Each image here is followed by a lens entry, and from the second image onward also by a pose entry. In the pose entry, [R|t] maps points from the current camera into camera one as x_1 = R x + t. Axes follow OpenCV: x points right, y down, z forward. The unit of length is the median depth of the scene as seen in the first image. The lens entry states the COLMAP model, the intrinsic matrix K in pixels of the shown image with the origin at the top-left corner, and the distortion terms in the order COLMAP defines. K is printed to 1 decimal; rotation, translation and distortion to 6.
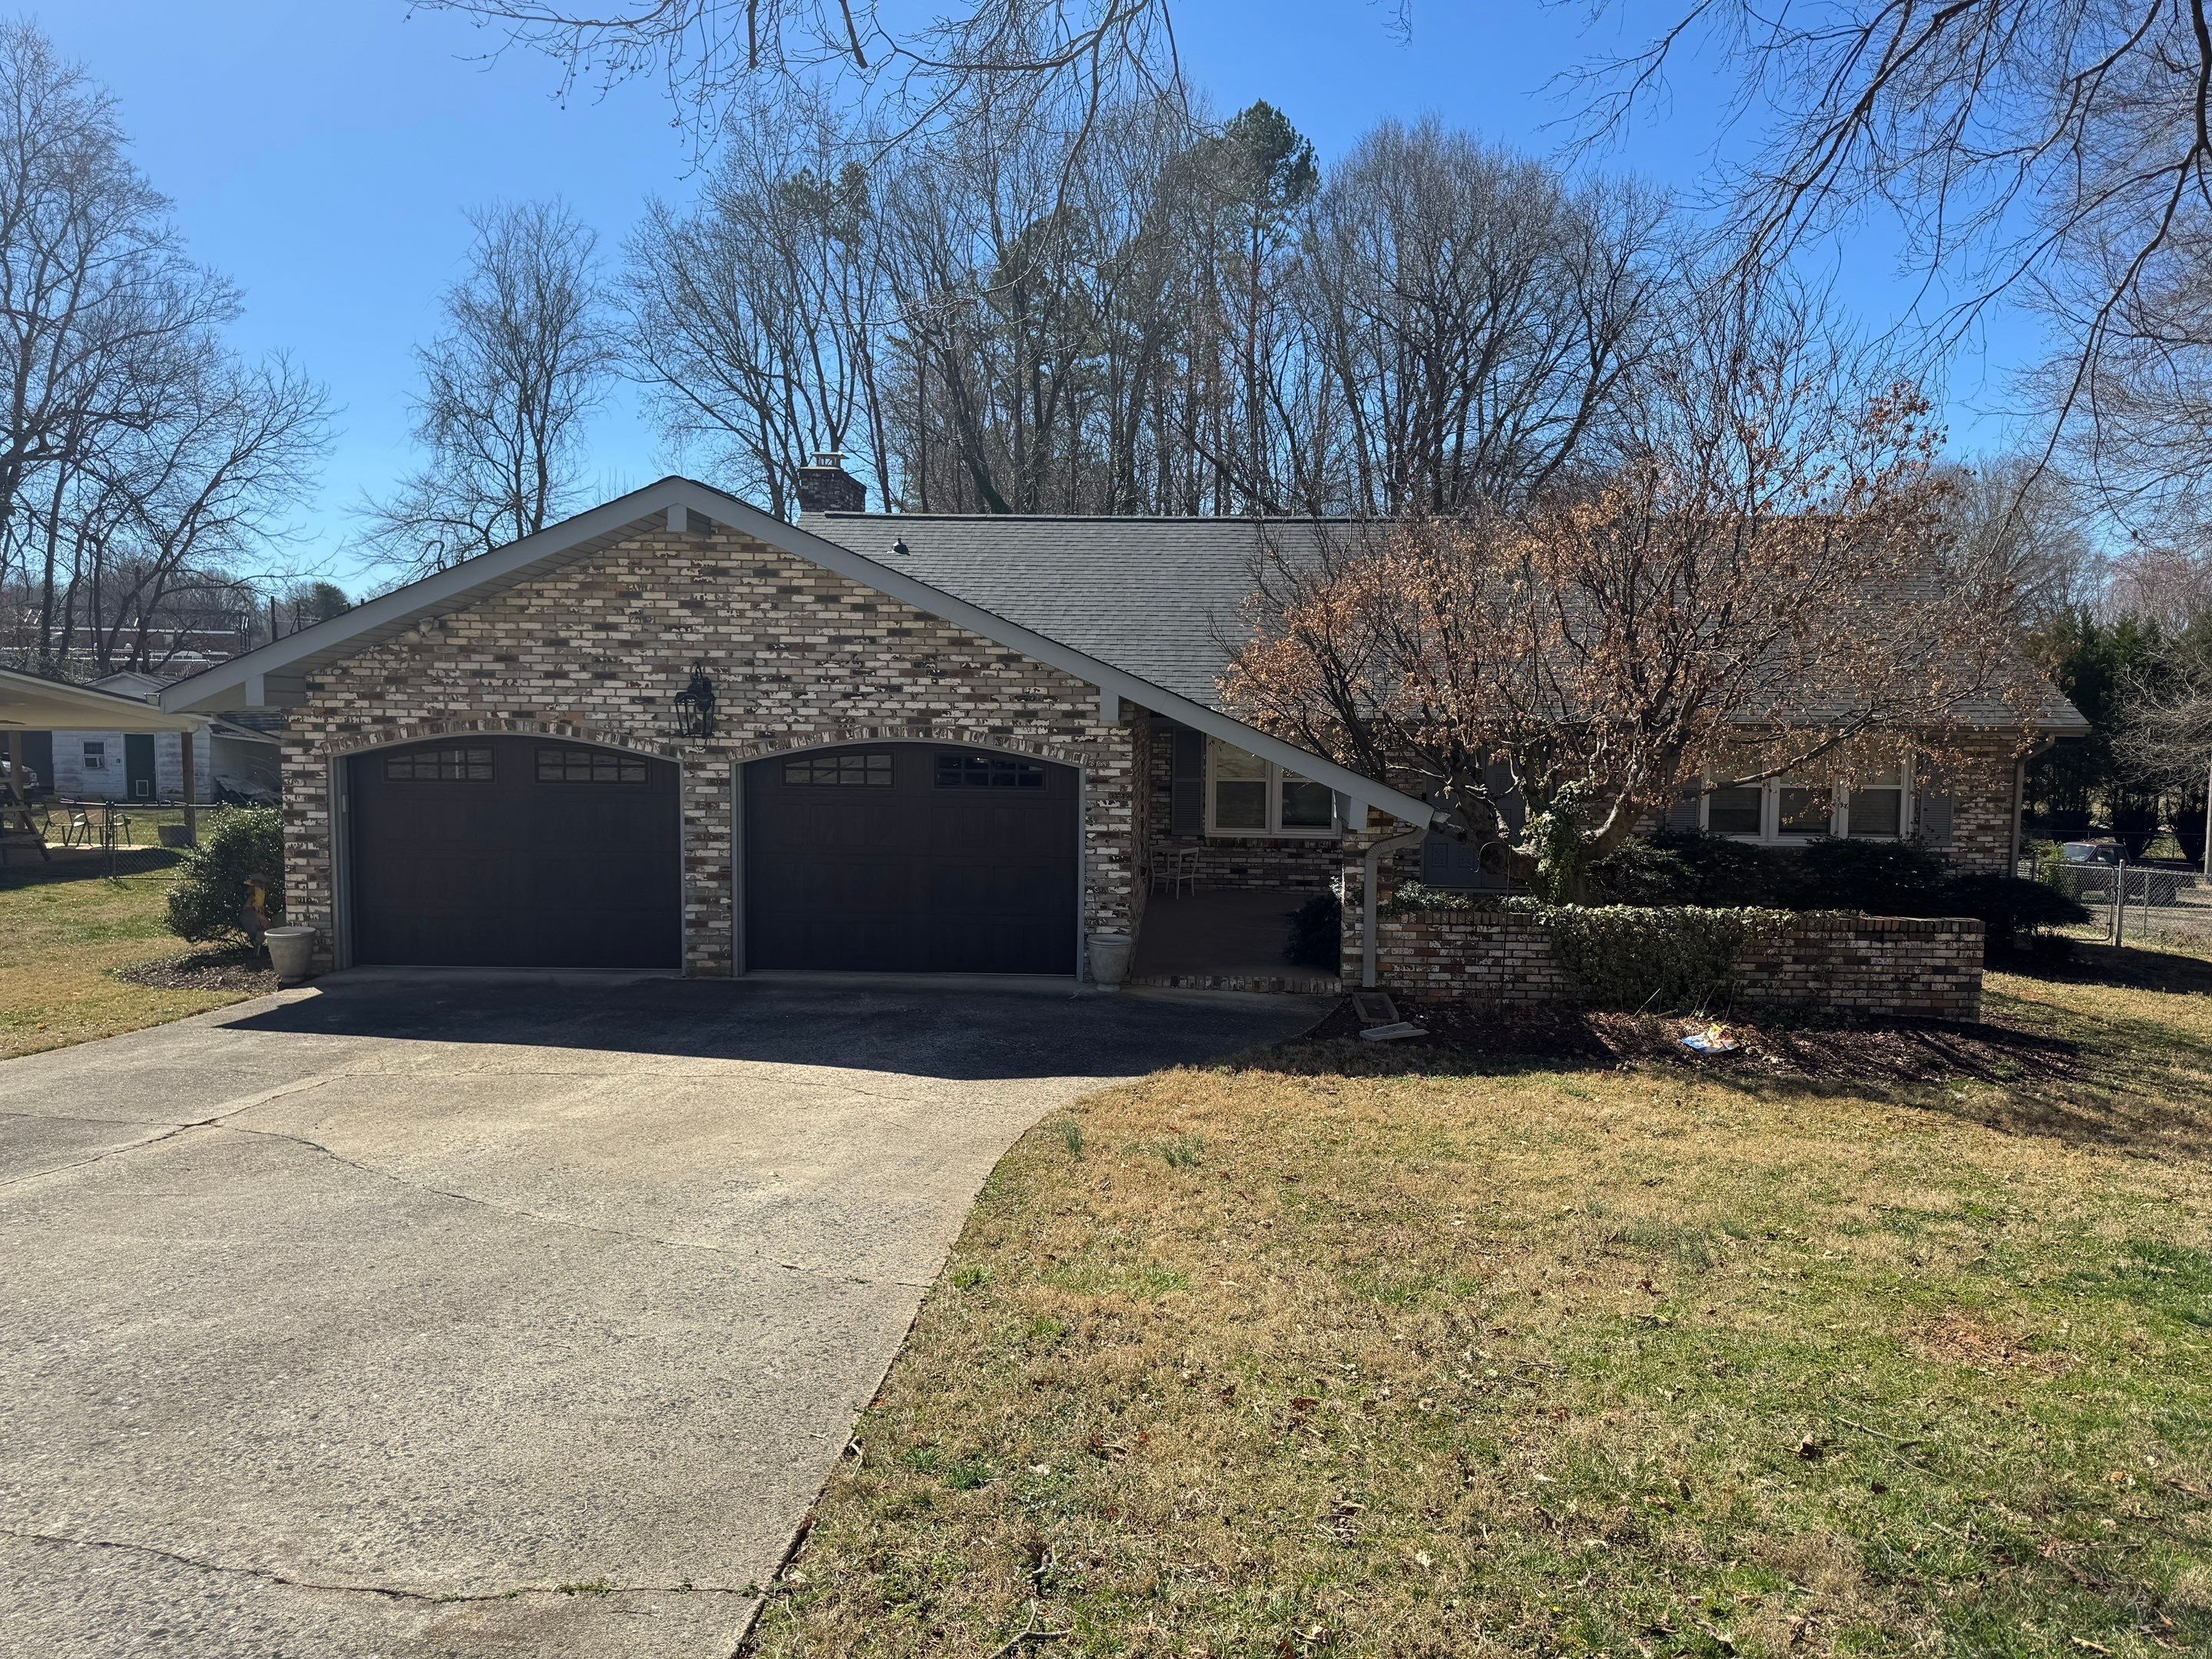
lens RADIAL K [[1499.4, 0, 1109.7], [0, 1499.4, 839.9], [0, 0, 1]] dist [0.212645, -0.356084]
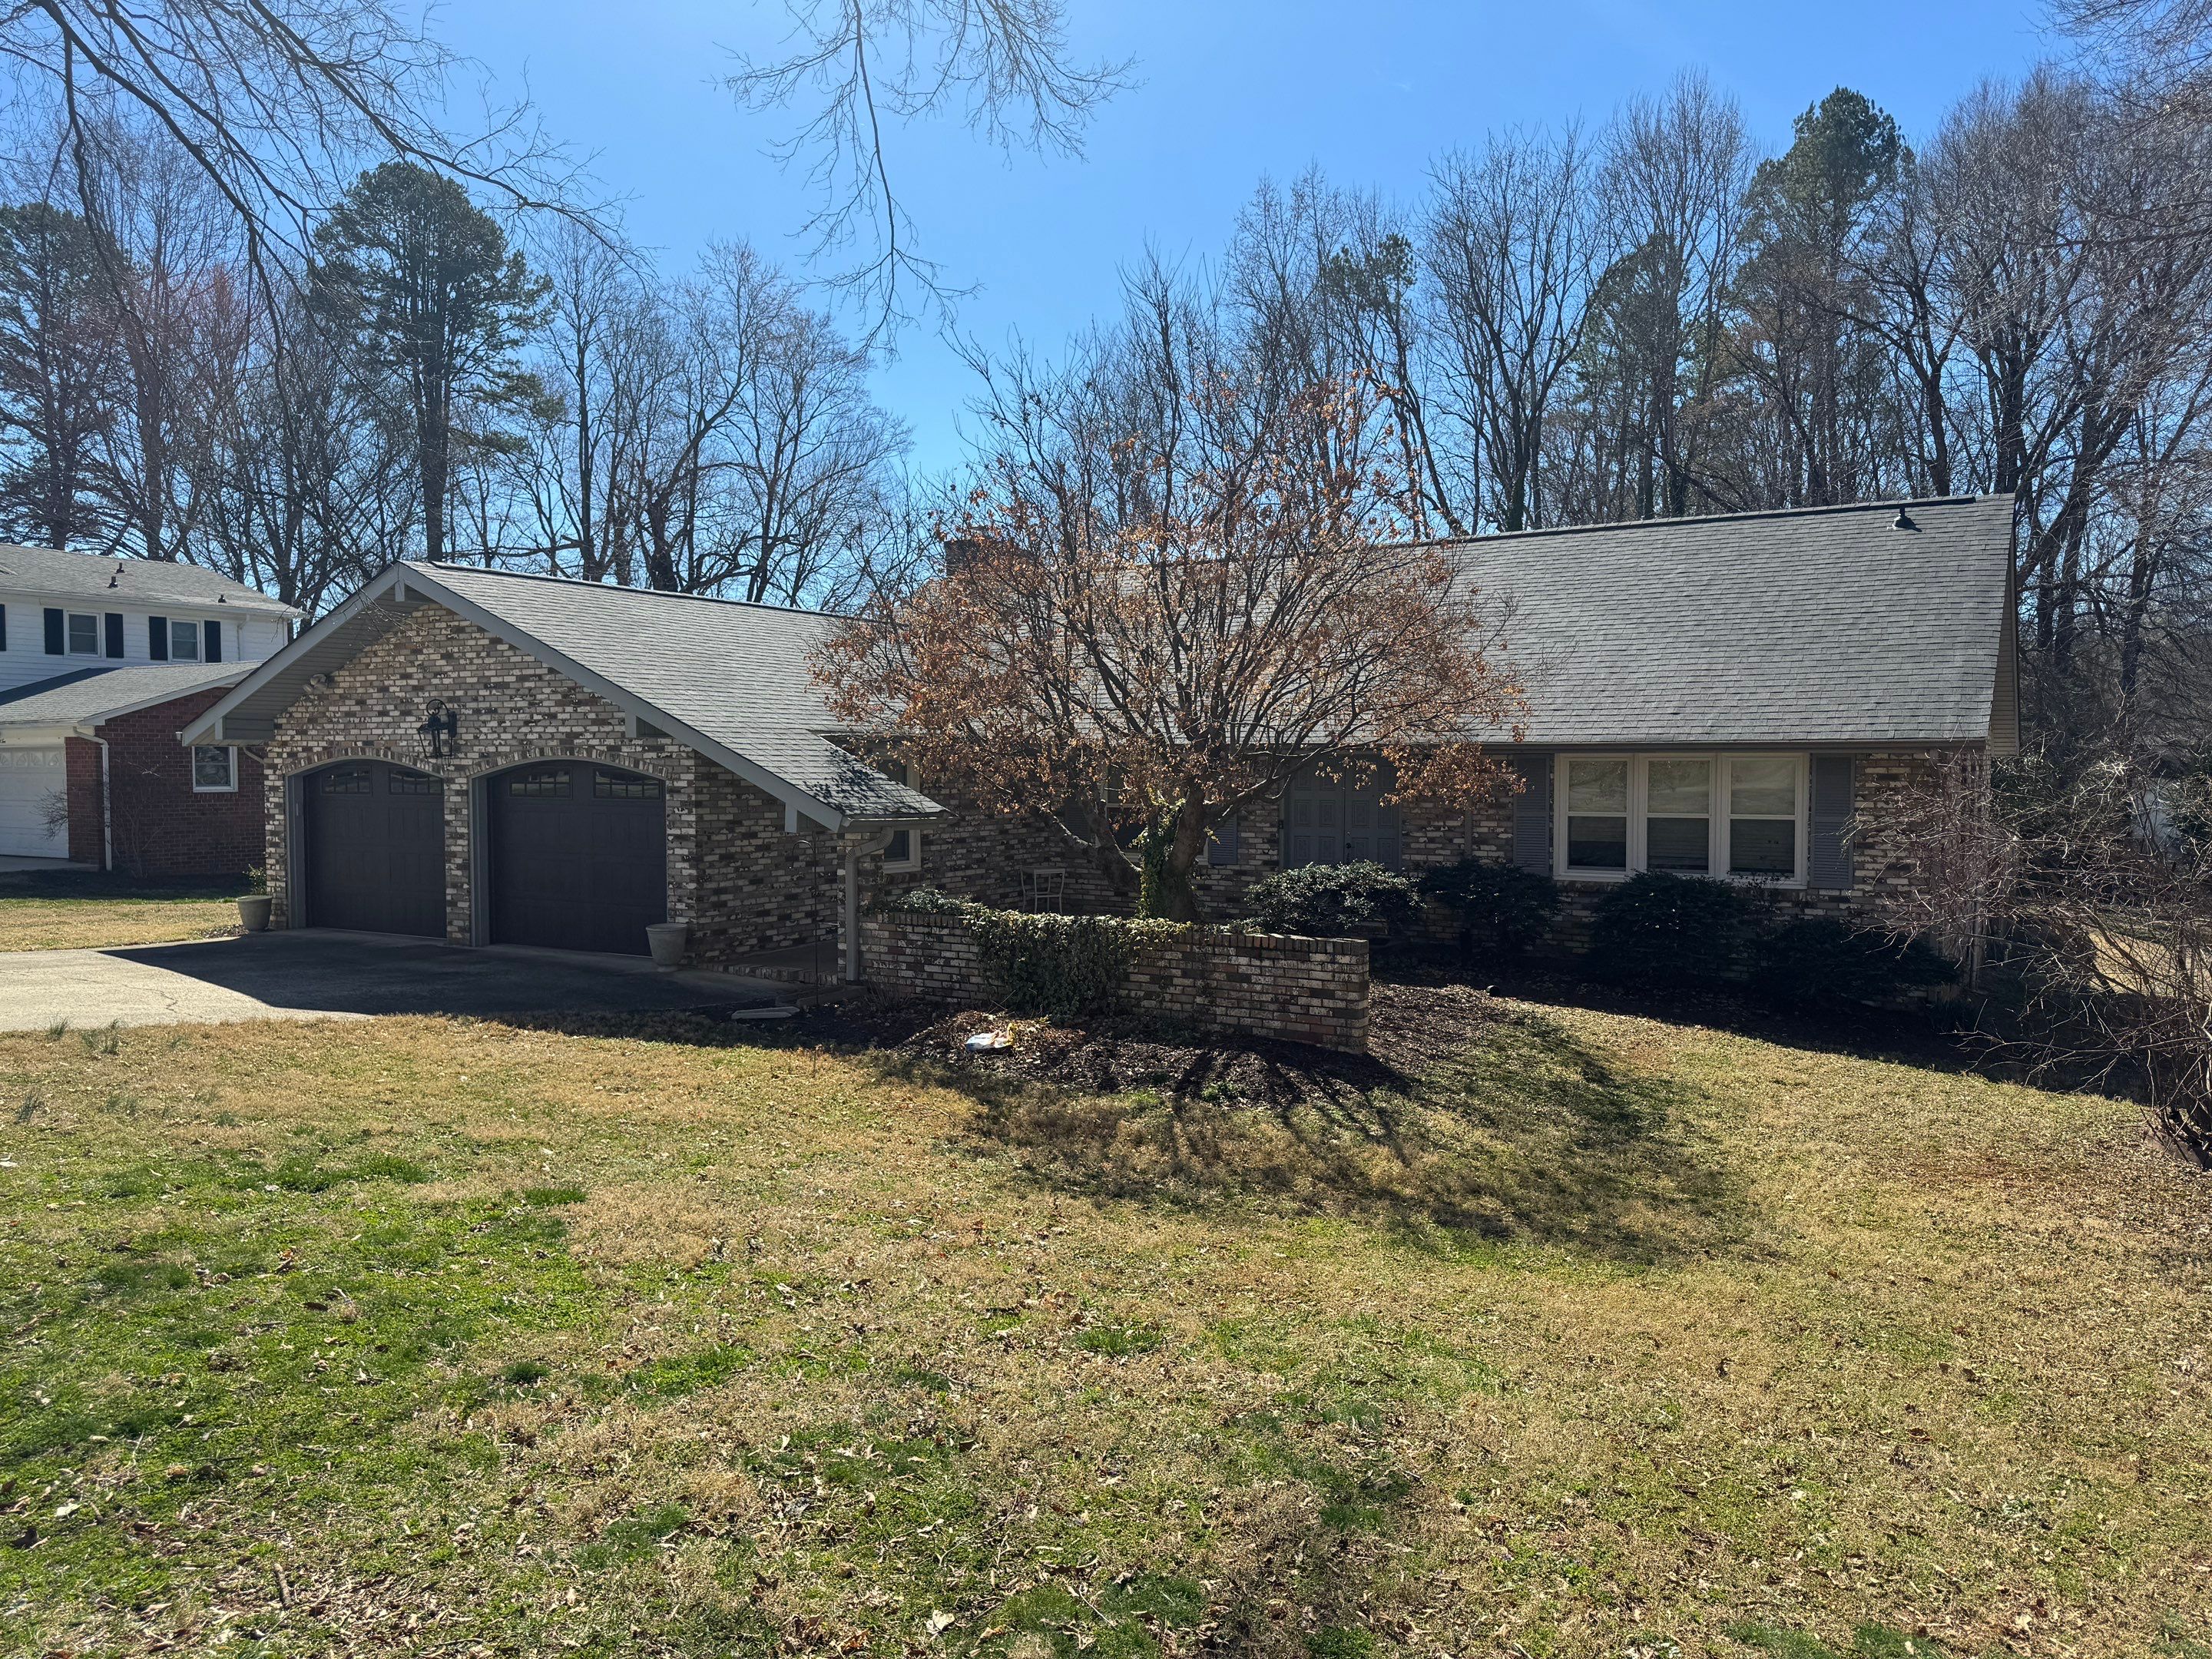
lens RADIAL K [[1499.4, 0, 1109.7], [0, 1499.4, 839.9], [0, 0, 1]] dist [0.212645, -0.356084]
pose [[0.874036, 0.014290, -0.485652, 0.854926], [-0.033684, 0.998945, -0.031229, 0.023783], [0.484693, 0.043654, 0.873594, 0.133883]]
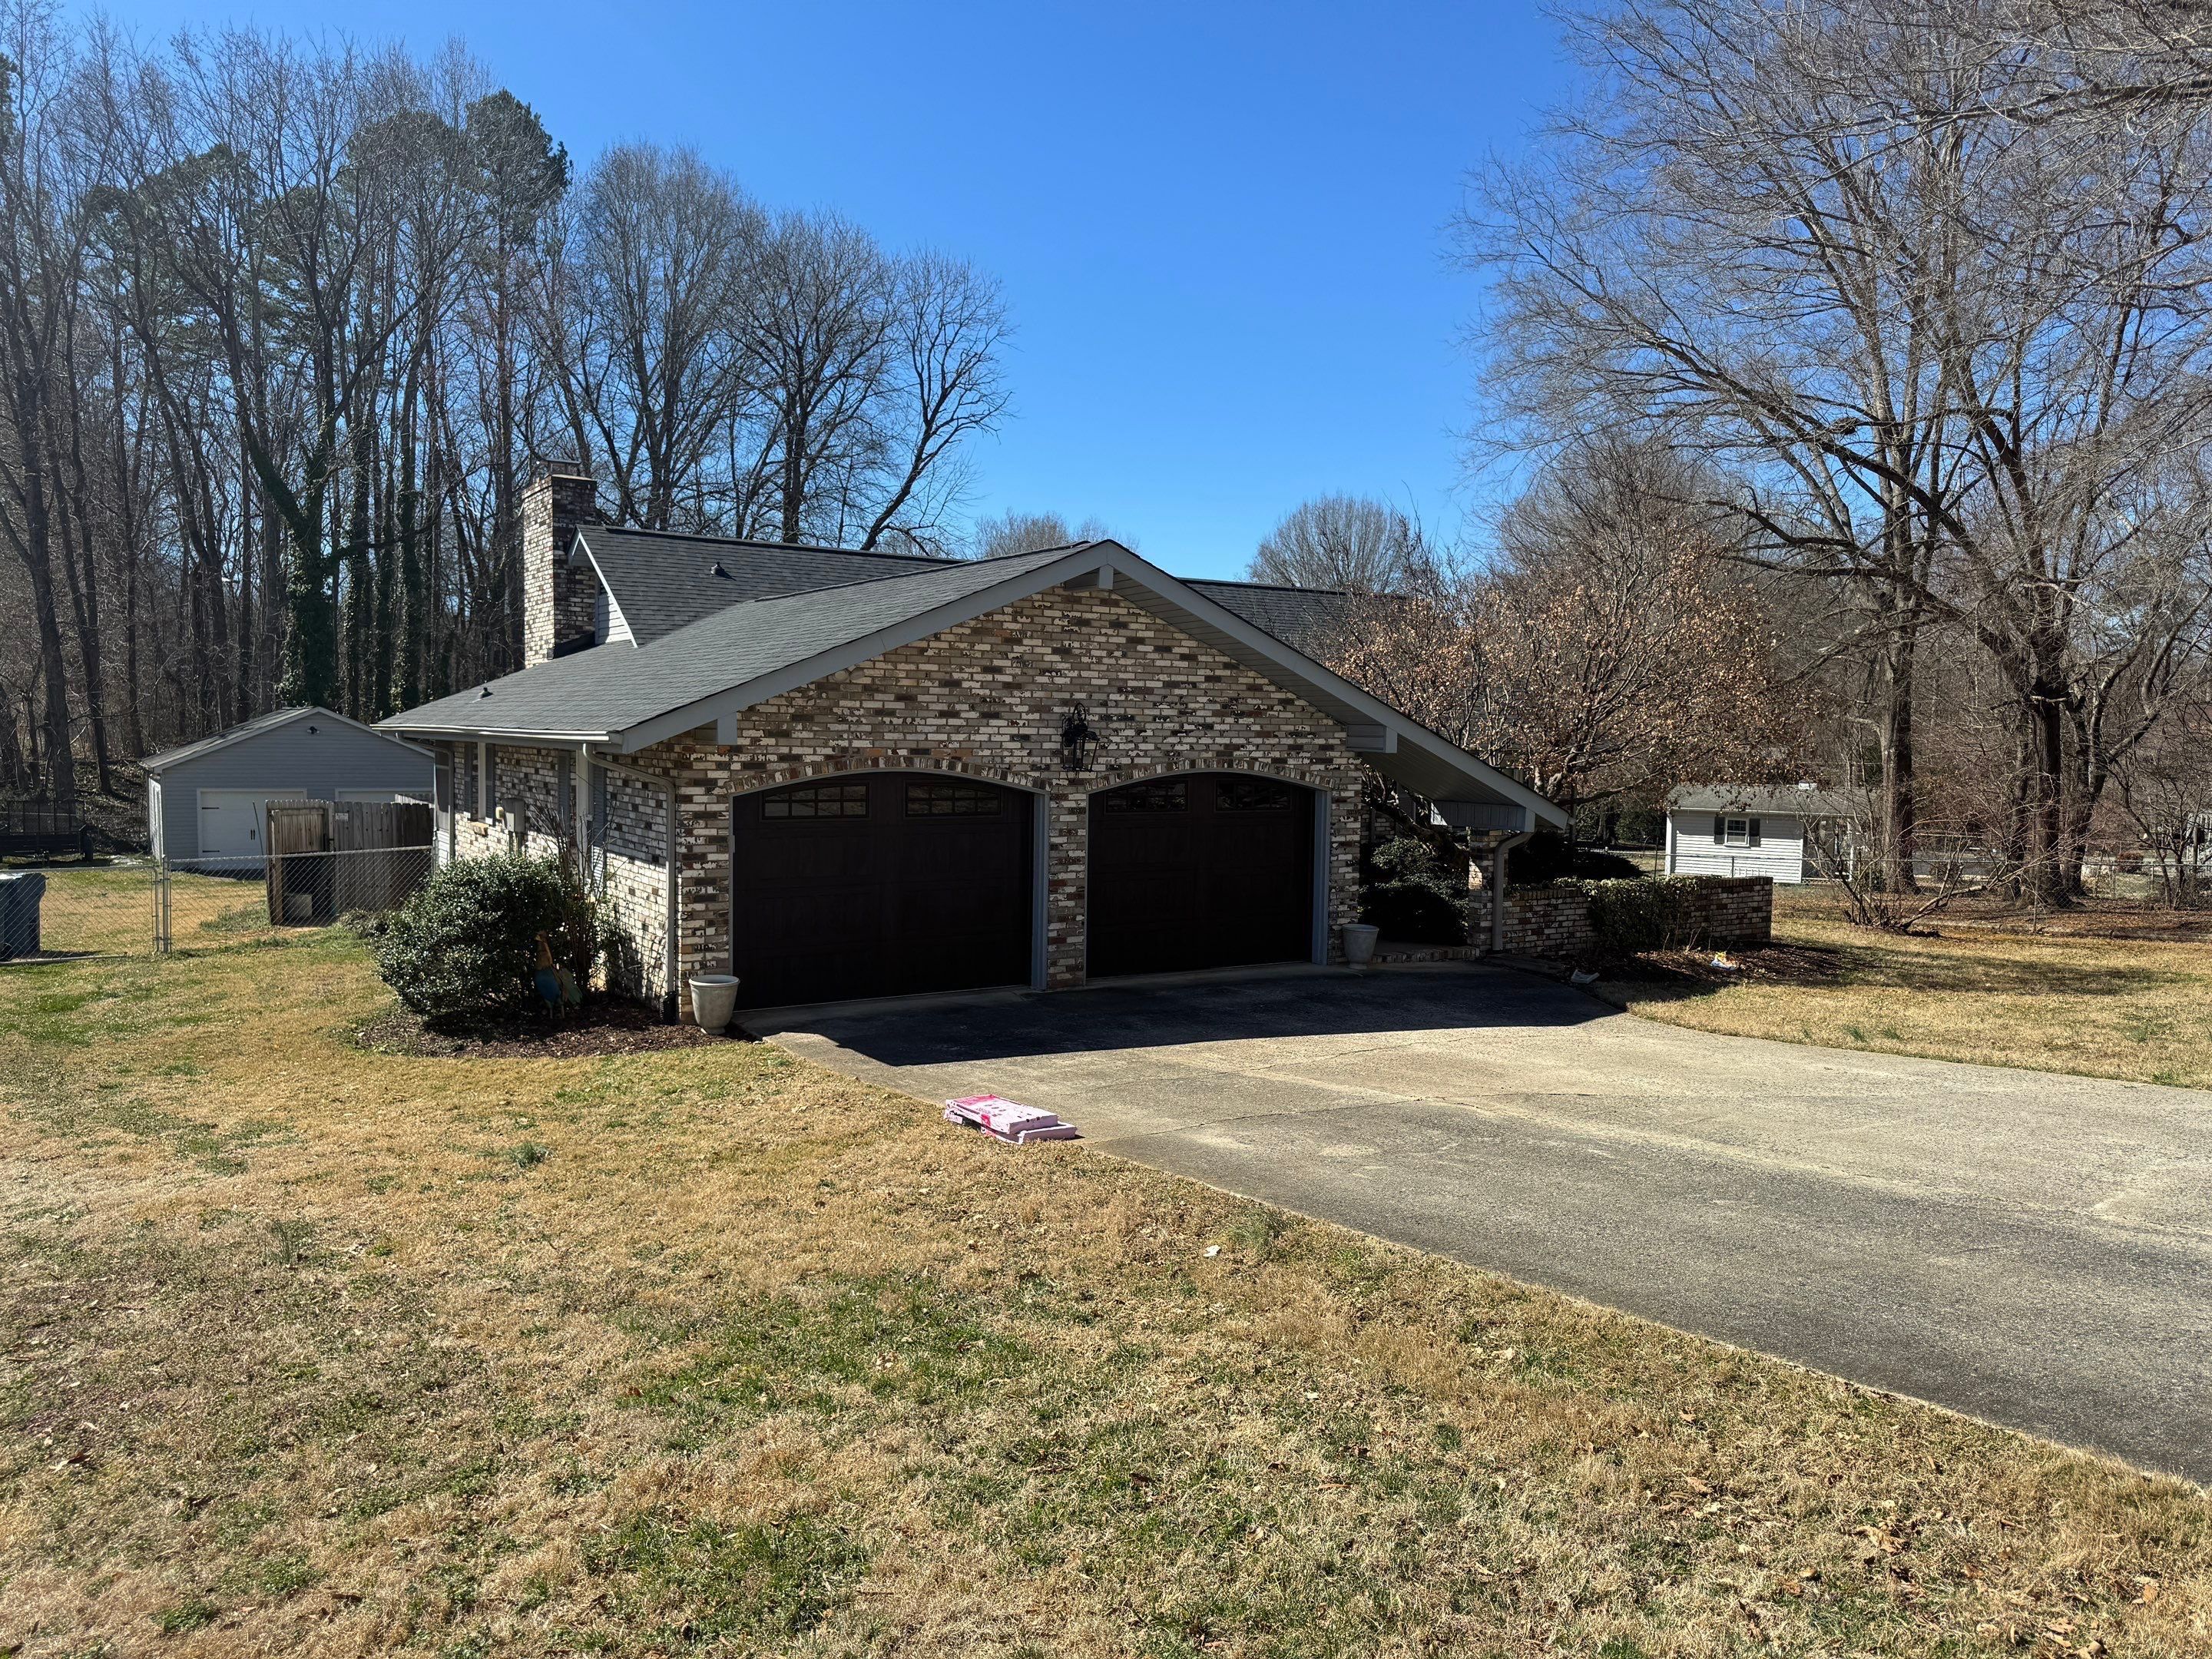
lens RADIAL K [[1499.4, 0, 1109.7], [0, 1499.4, 839.9], [0, 0, 1]] dist [0.212645, -0.356084]
pose [[0.818830, -0.038107, 0.572770, -0.871392], [0.043834, 0.999032, 0.003802, -0.020125], [-0.572360, 0.021994, 0.819707, 0.089146]]
